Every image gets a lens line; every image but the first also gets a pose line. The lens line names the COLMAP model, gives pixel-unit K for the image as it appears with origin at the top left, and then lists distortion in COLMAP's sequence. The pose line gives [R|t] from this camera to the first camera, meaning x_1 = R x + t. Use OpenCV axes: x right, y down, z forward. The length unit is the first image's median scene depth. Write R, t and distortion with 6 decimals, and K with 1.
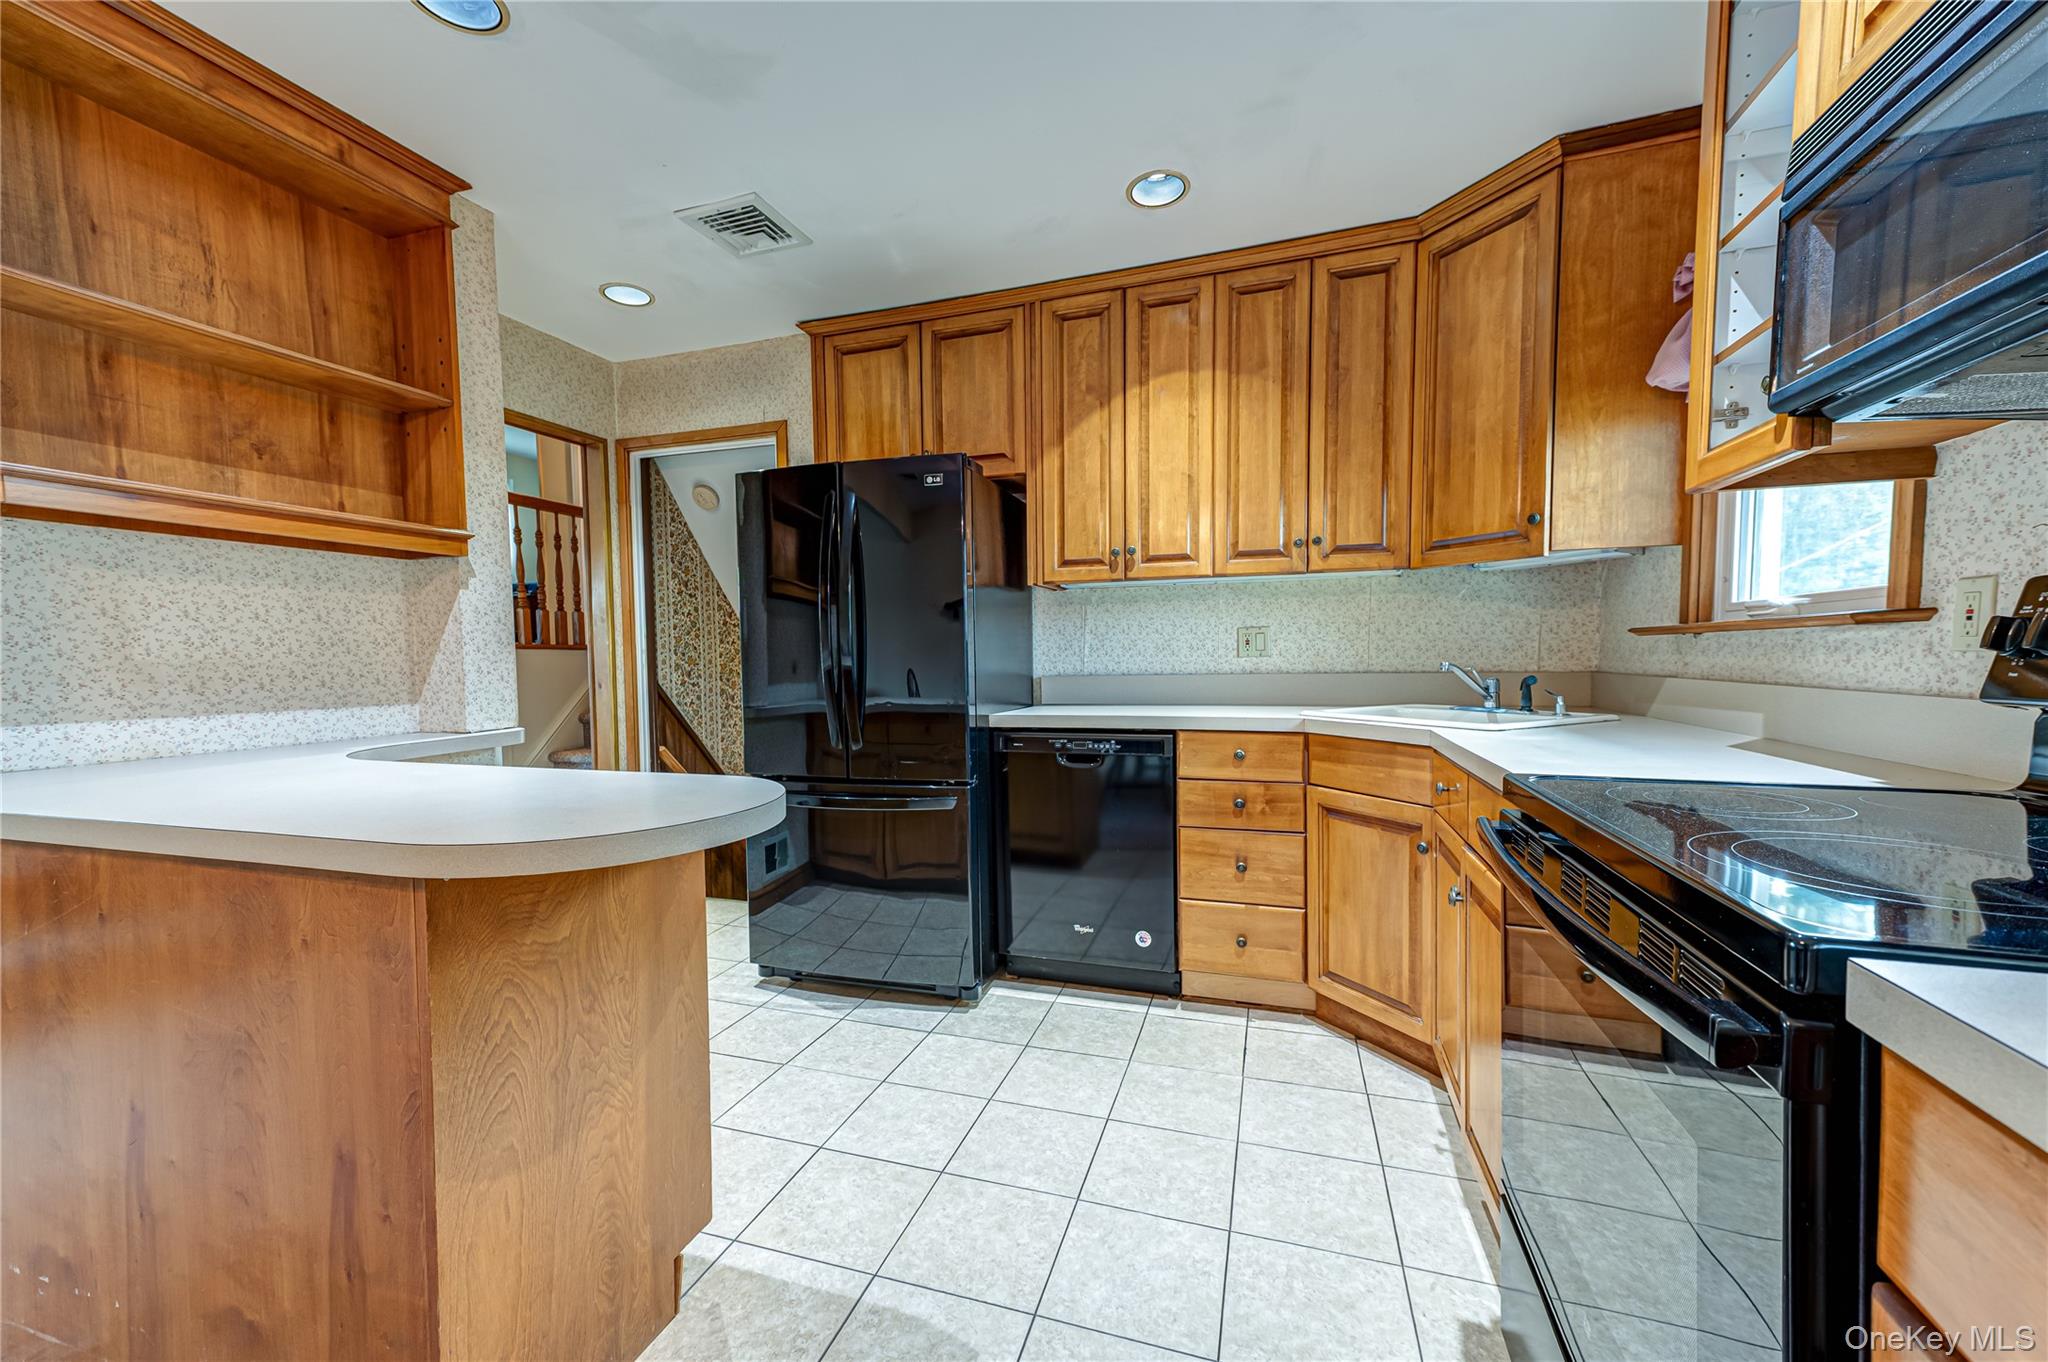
lens RADIAL K [[797.1, 0, 1020.9], [0, 797.1, 691.8], [0, 0, 1]] dist [0.014209, 0.000296]
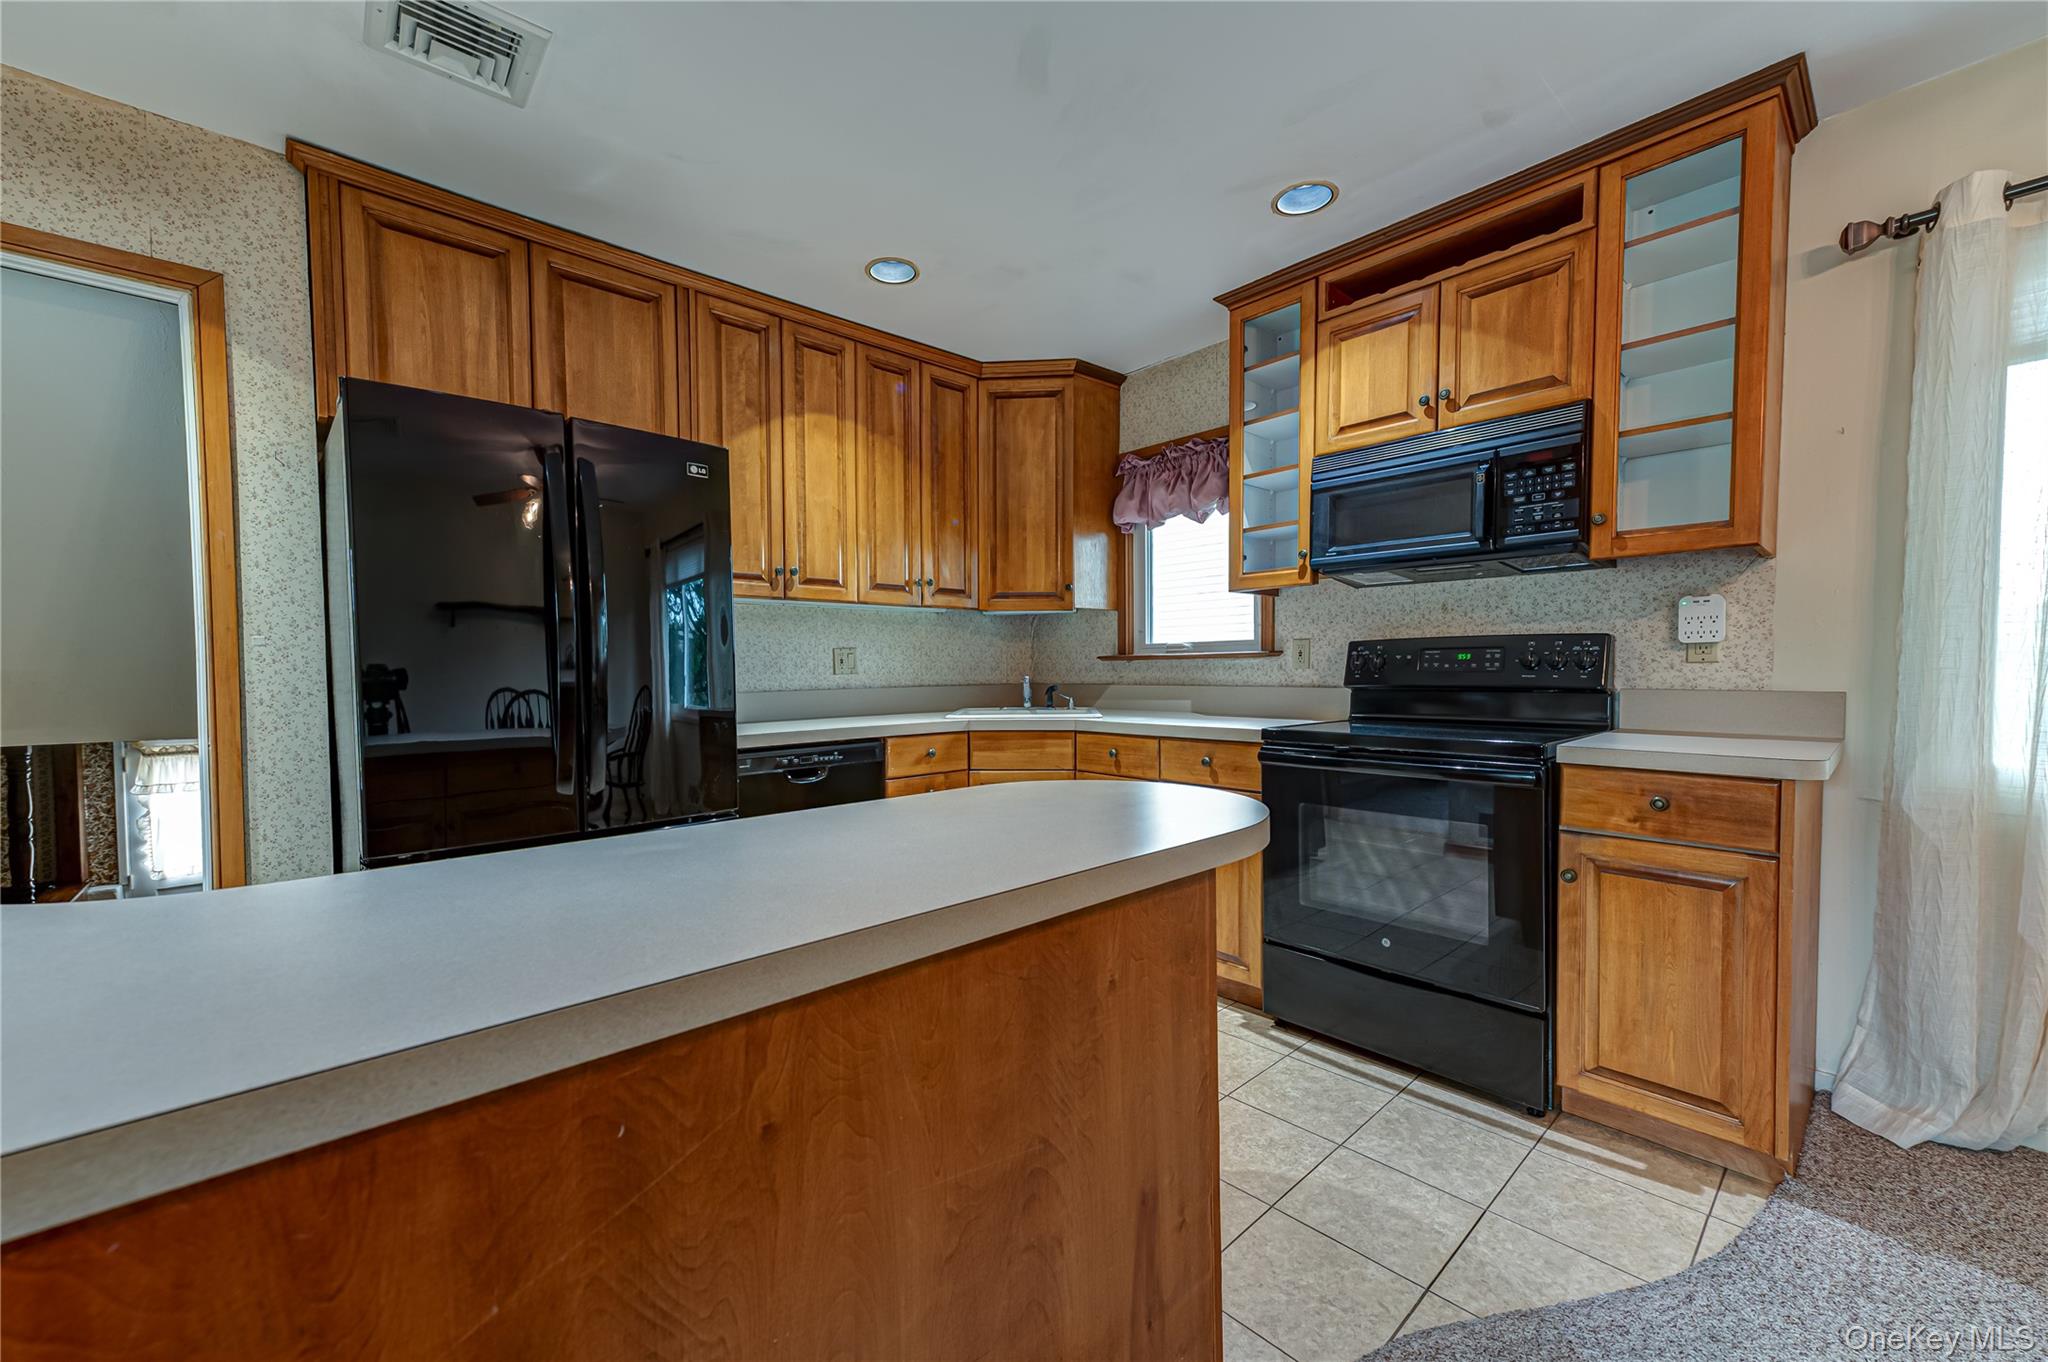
lens RADIAL K [[797.1, 0, 1020.9], [0, 797.1, 691.8], [0, 0, 1]] dist [0.014209, 0.000296]
pose [[0.494313, -0.018698, 0.869083, -0.649489], [0.044368, 0.999008, -0.003742, -0.003474], [-0.868151, 0.040410, 0.494652, 0.246818]]
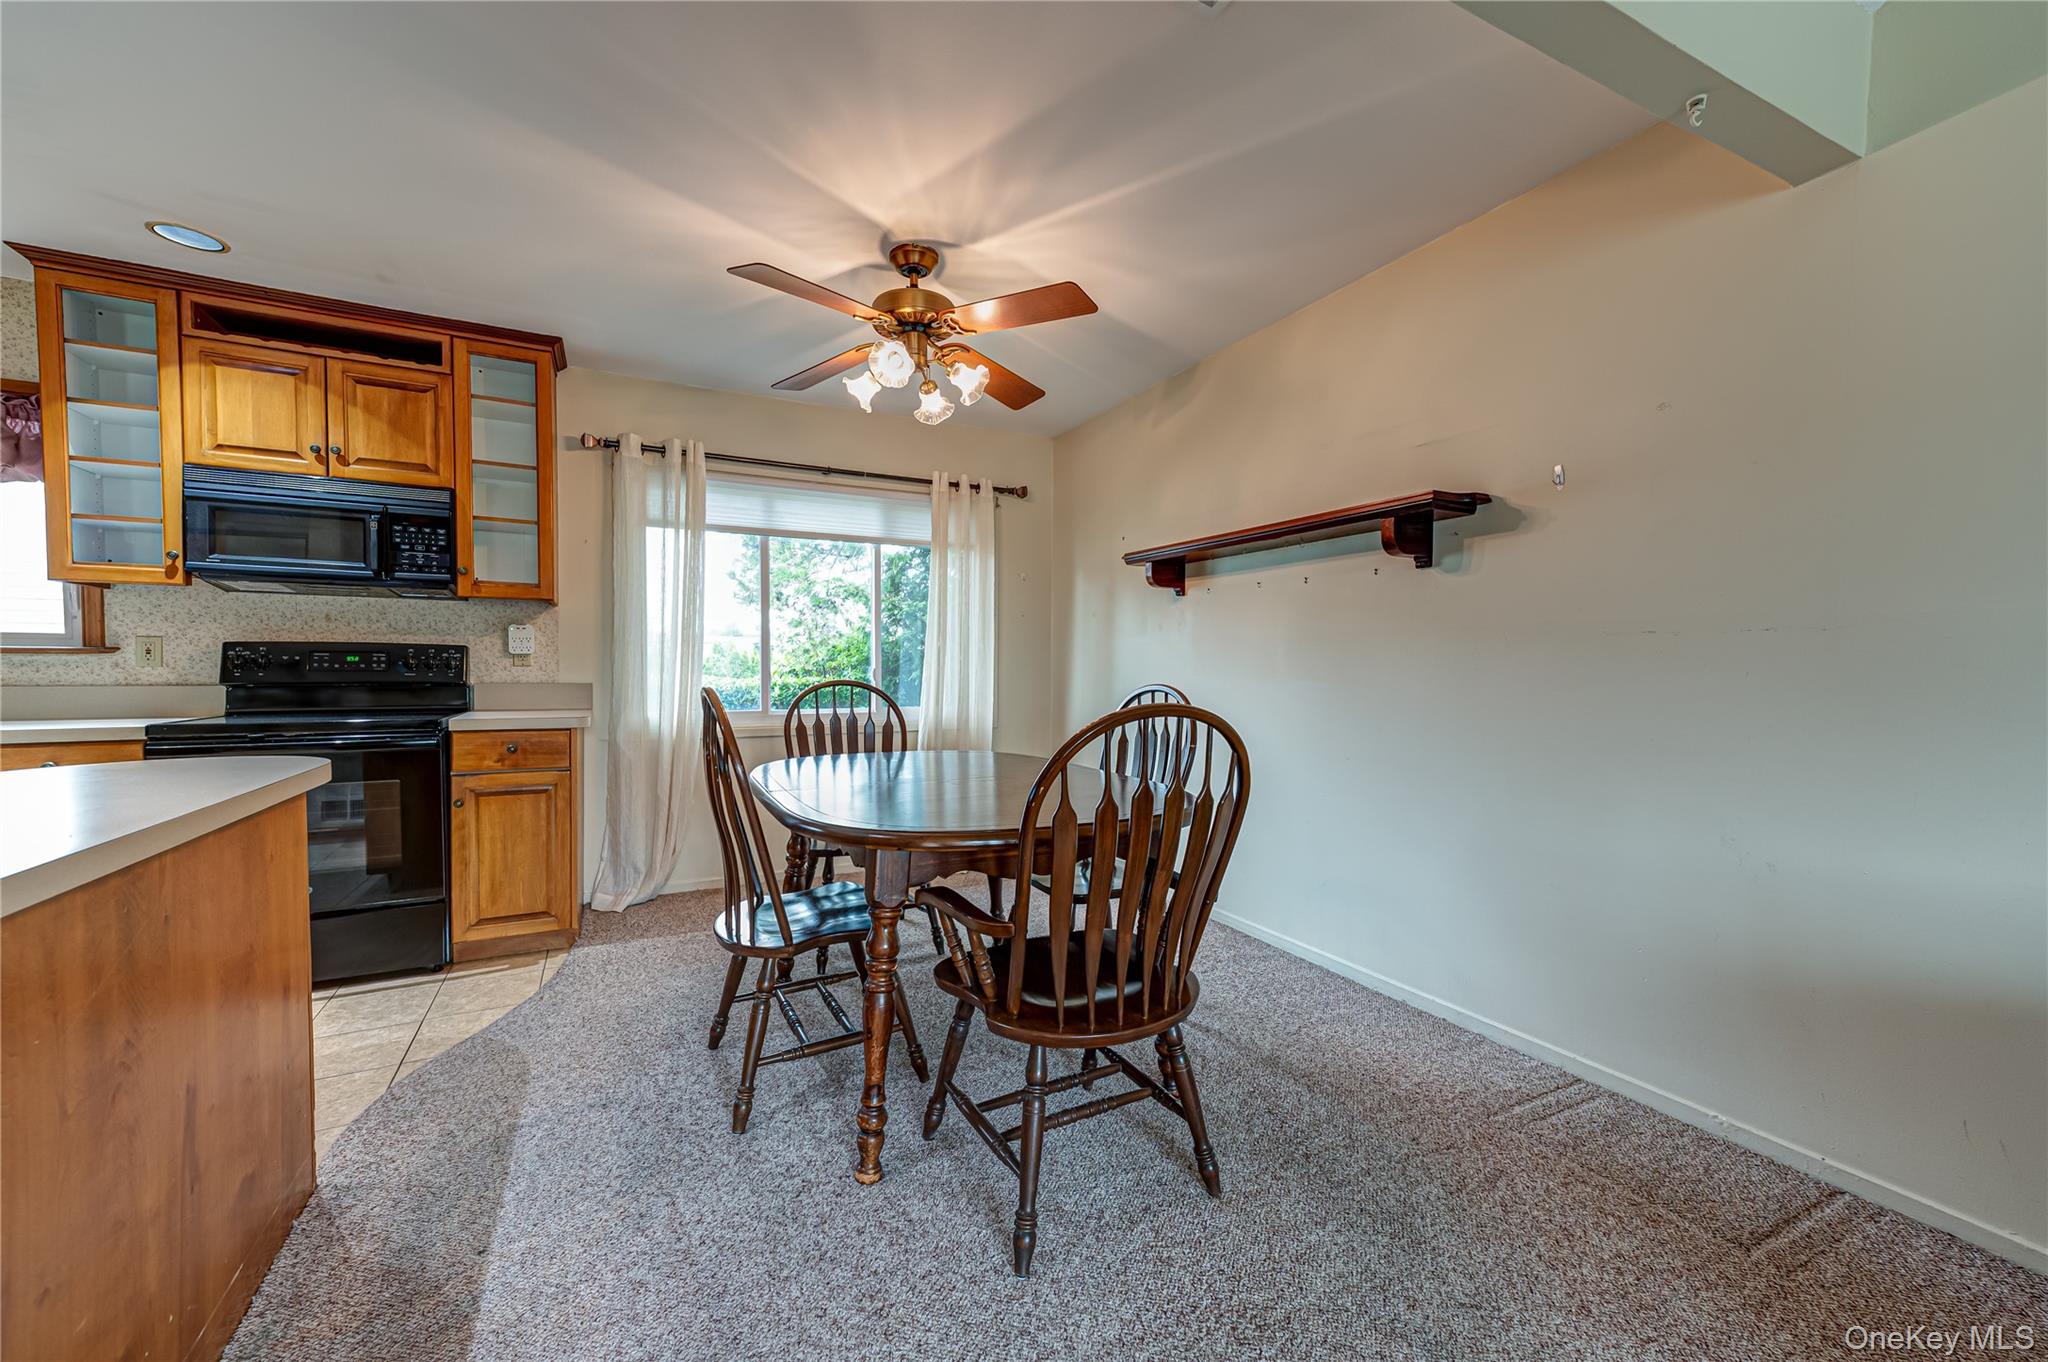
lens RADIAL K [[797.1, 0, 1020.9], [0, 797.1, 691.8], [0, 0, 1]] dist [0.014209, 0.000296]
pose [[-0.710929, -0.013251, 0.703139, -1.111666], [0.036619, 0.997769, 0.055829, -0.006915], [-0.702310, 0.065439, -0.708857, 0.412864]]
